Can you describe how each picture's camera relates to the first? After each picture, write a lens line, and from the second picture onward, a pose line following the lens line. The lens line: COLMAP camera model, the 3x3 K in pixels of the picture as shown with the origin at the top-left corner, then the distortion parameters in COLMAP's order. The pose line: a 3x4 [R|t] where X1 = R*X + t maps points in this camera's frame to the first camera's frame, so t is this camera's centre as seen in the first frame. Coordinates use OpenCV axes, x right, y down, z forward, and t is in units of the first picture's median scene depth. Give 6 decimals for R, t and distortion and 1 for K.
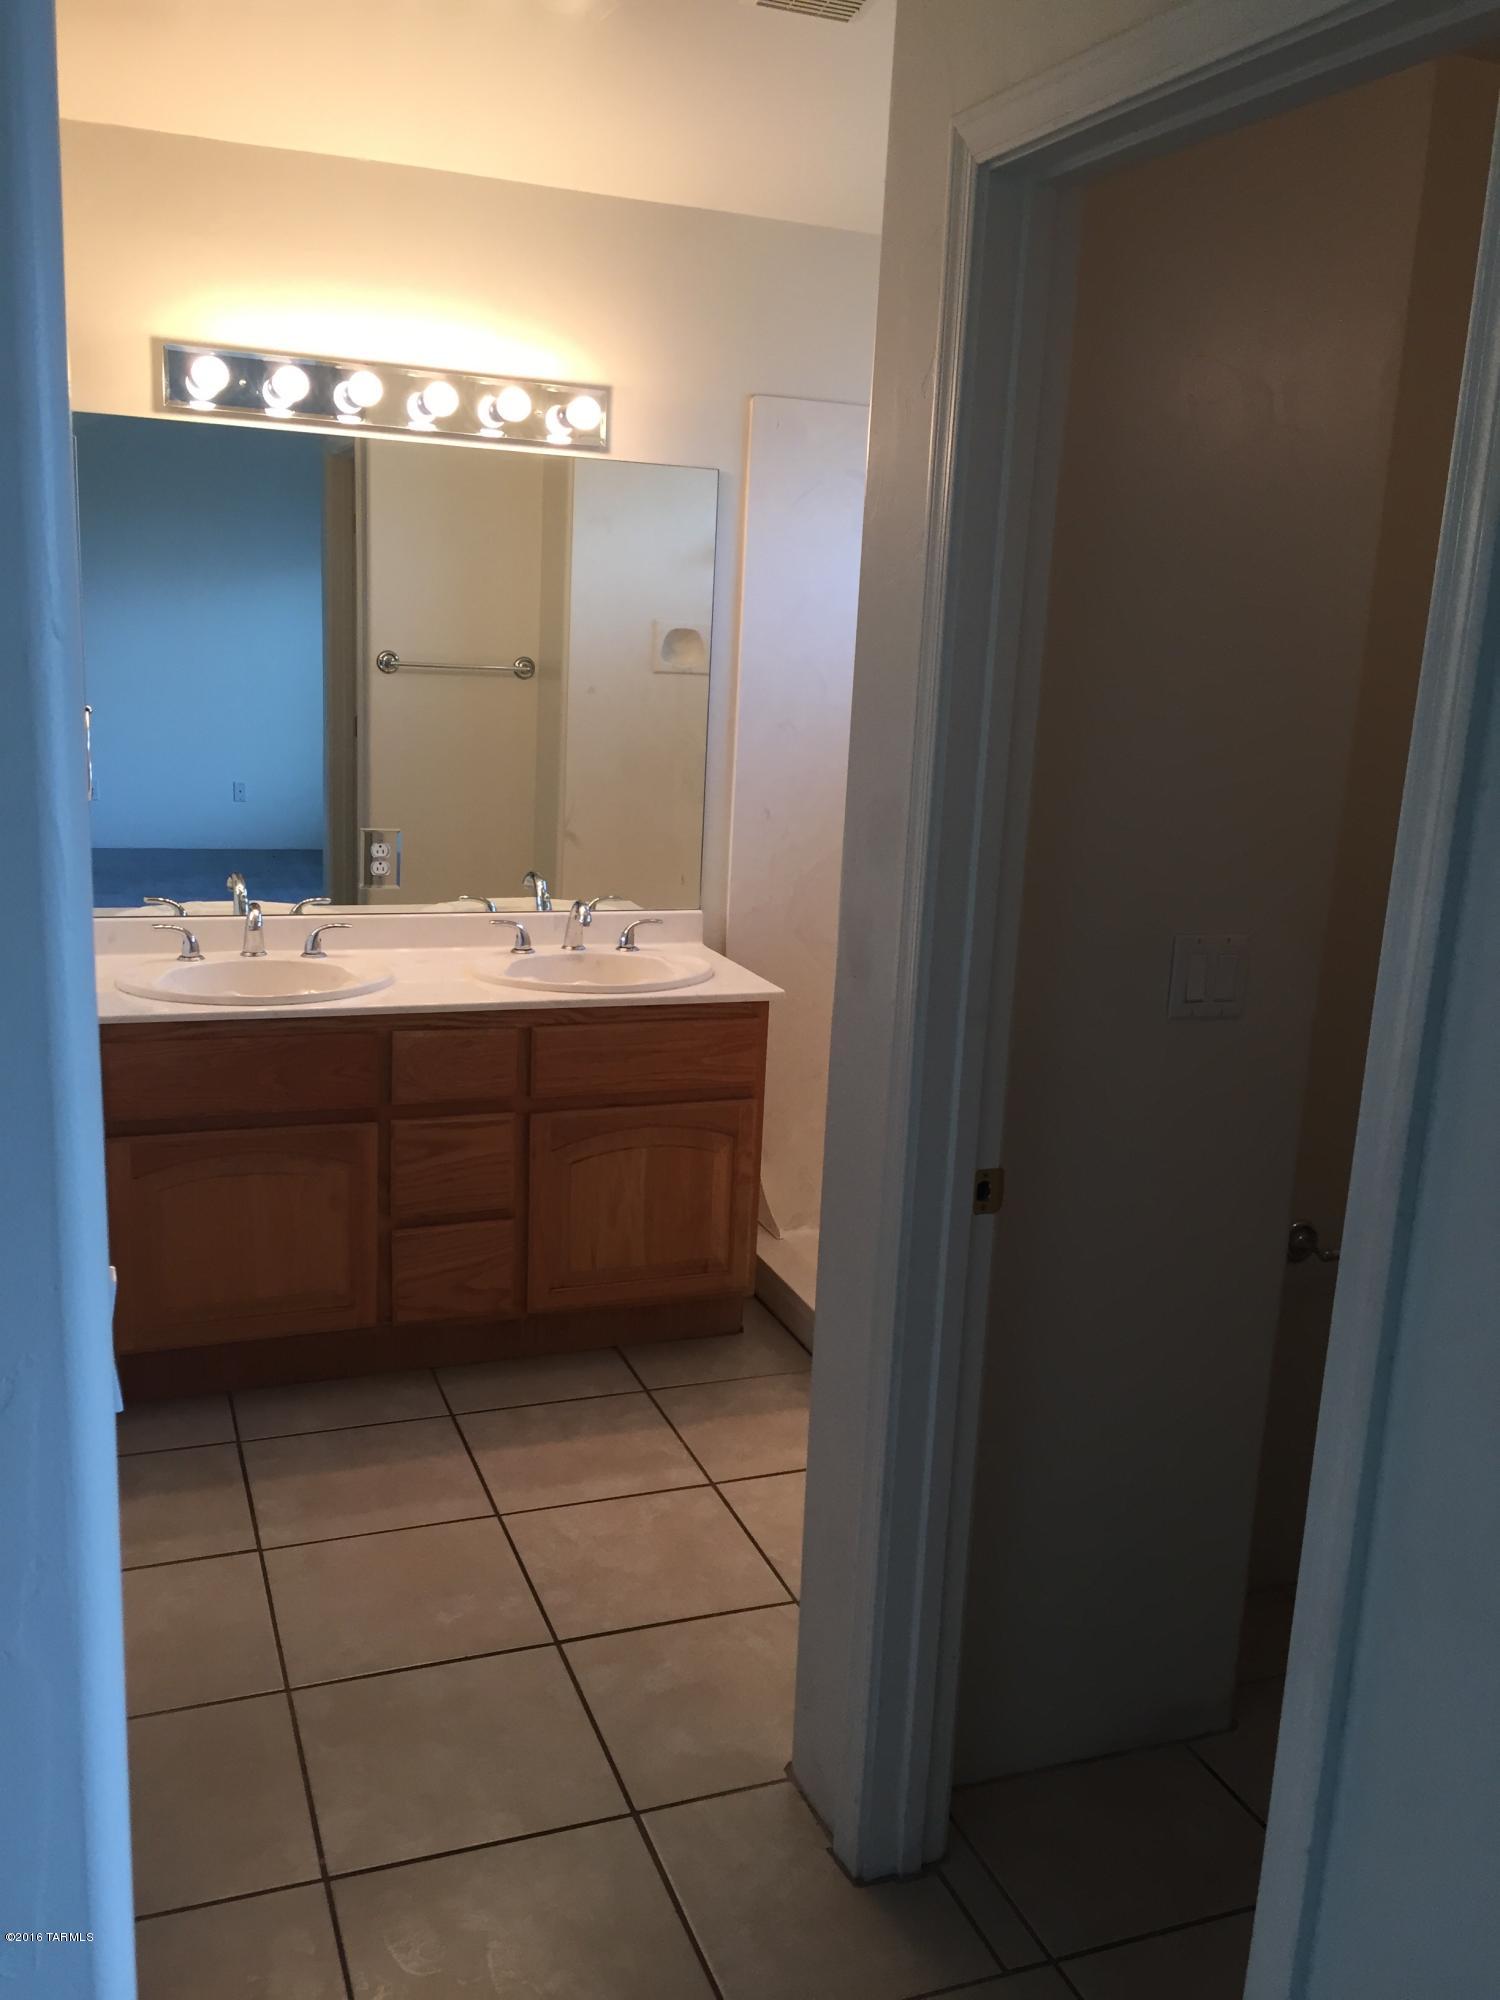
lens RADIAL K [[1713.1, 0, 741.4], [0, 1713.1, 999.7], [0, 0, 1]] dist [0.049589, -0.073084]
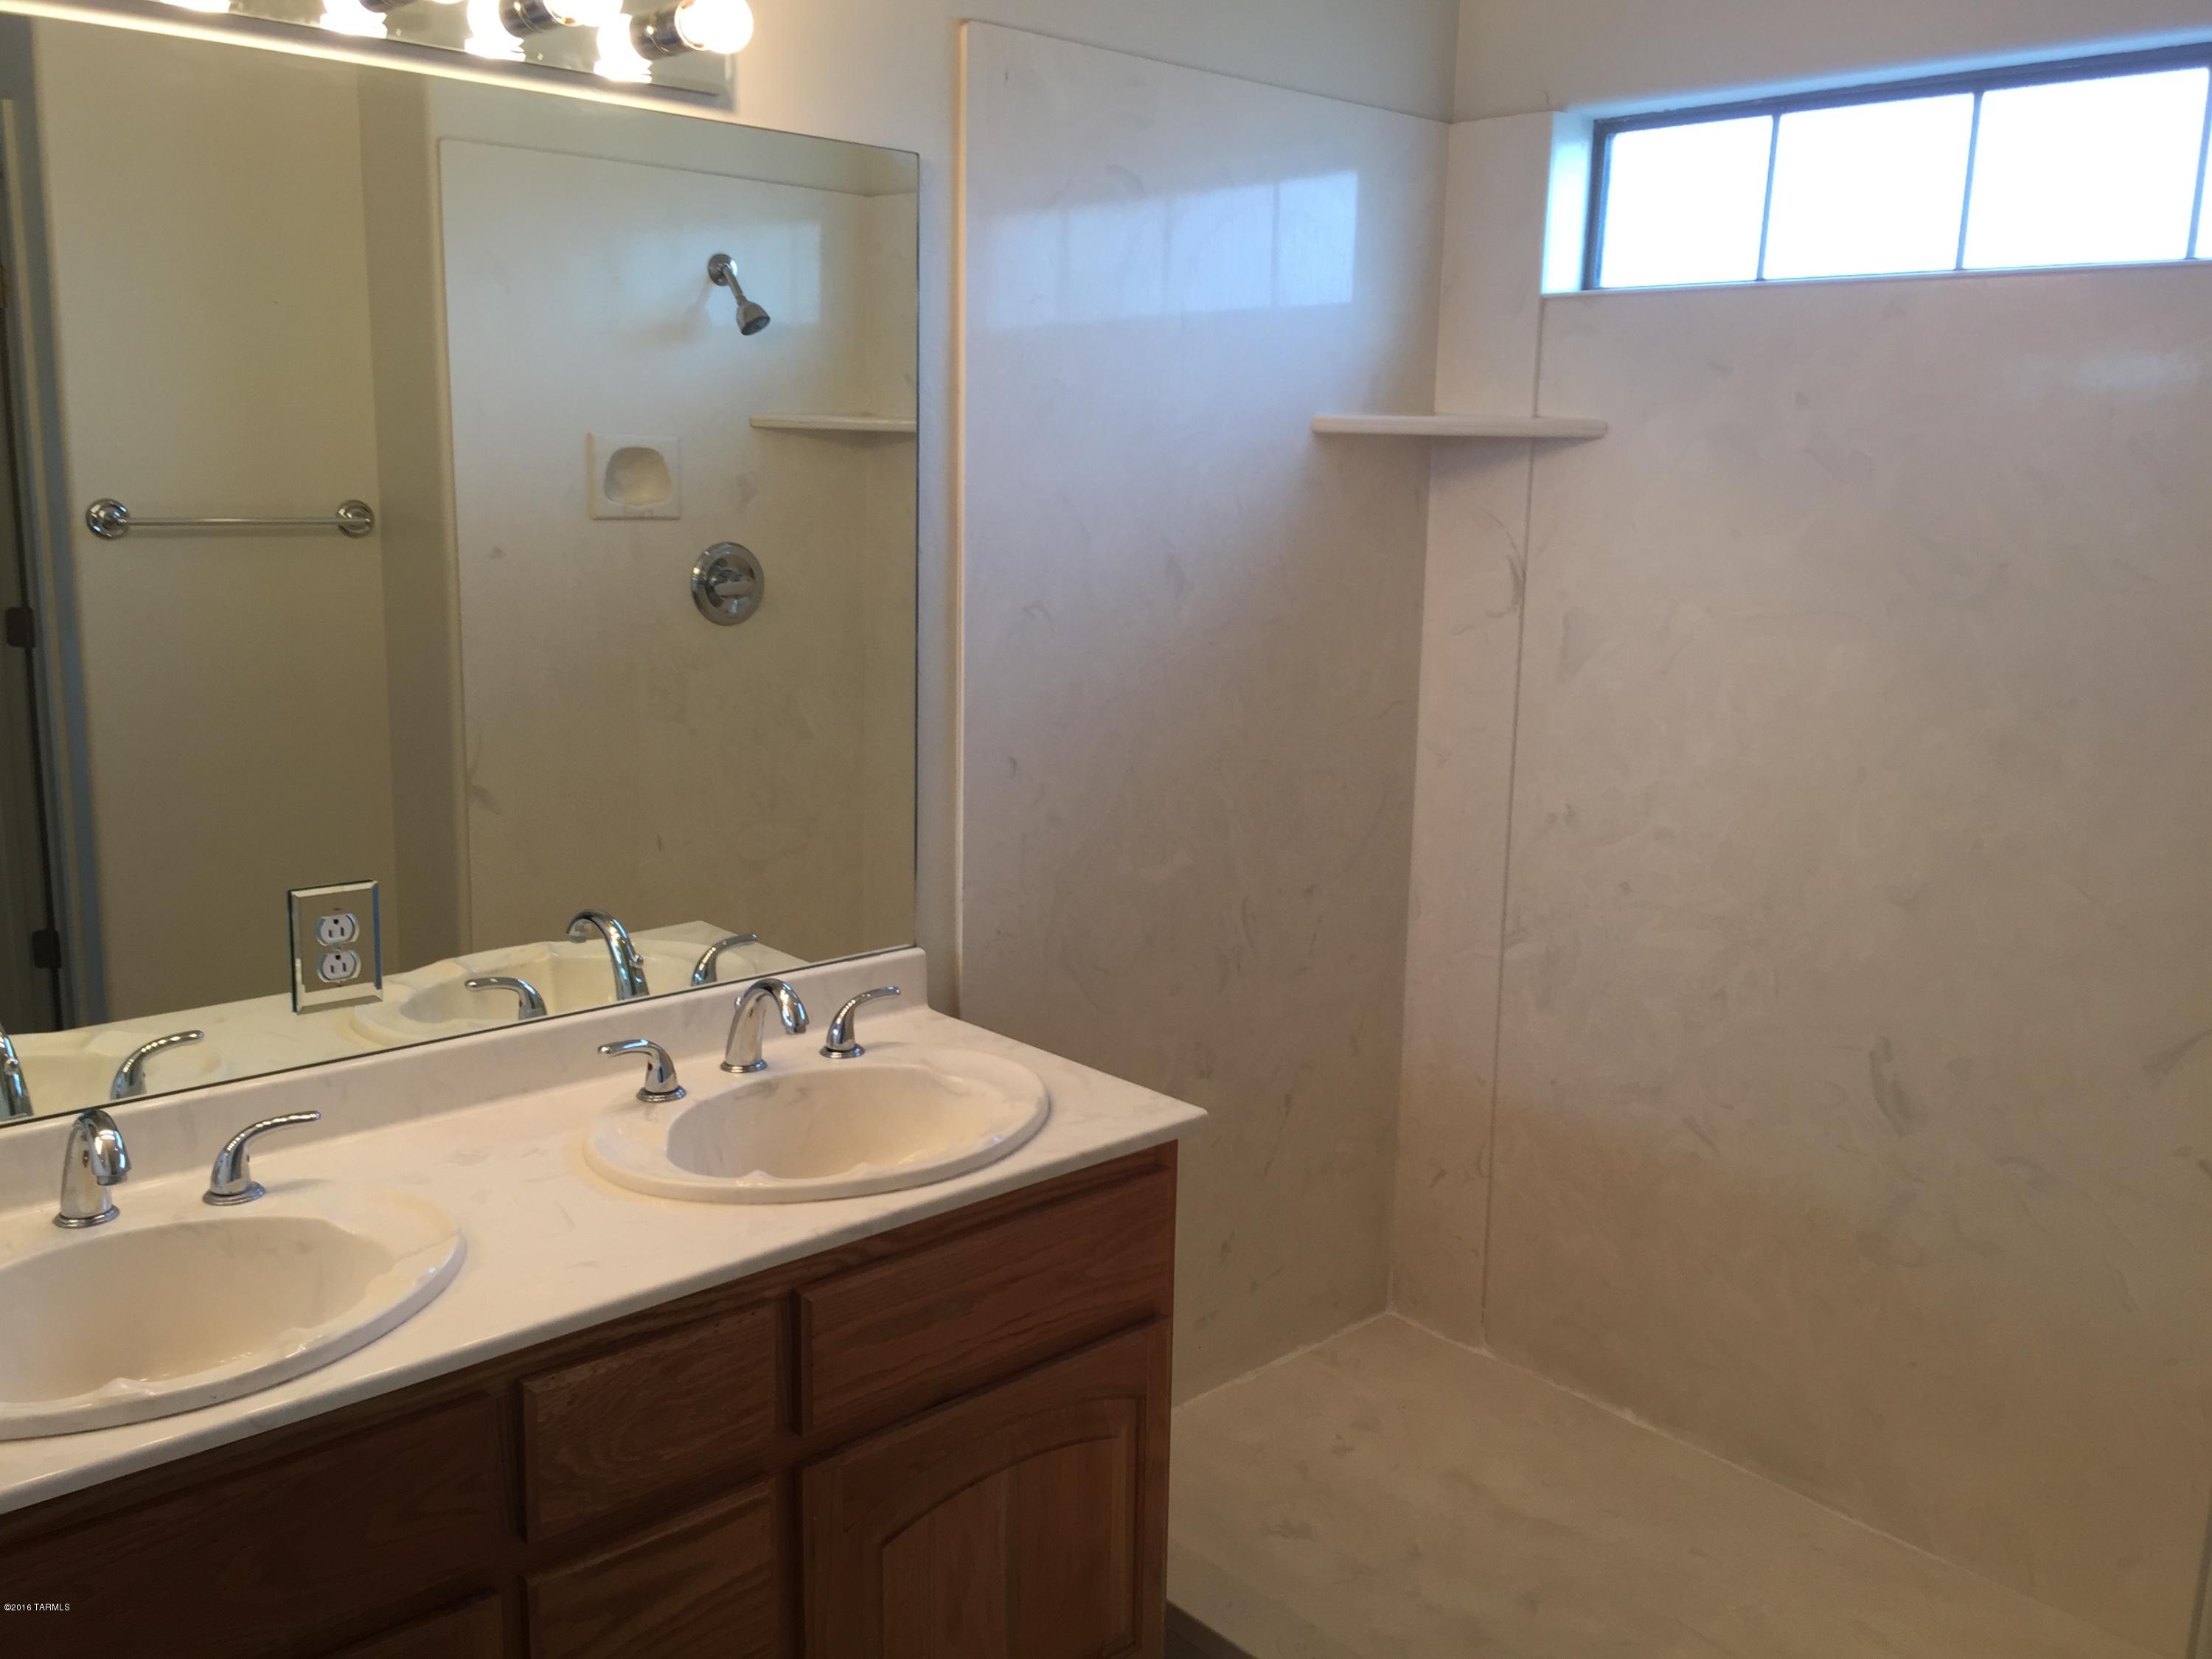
lens RADIAL K [[1894.7, 0, 1115.2], [0, 1894.7, 819.4], [0, 0, 1]] dist [0.049589, -0.073084]
pose [[0.926146, -0.097498, 0.364346, -0.185276], [0.103149, 0.994658, 0.003969, -0.089865], [-0.362787, 0.033906, 0.931255, 0.402831]]
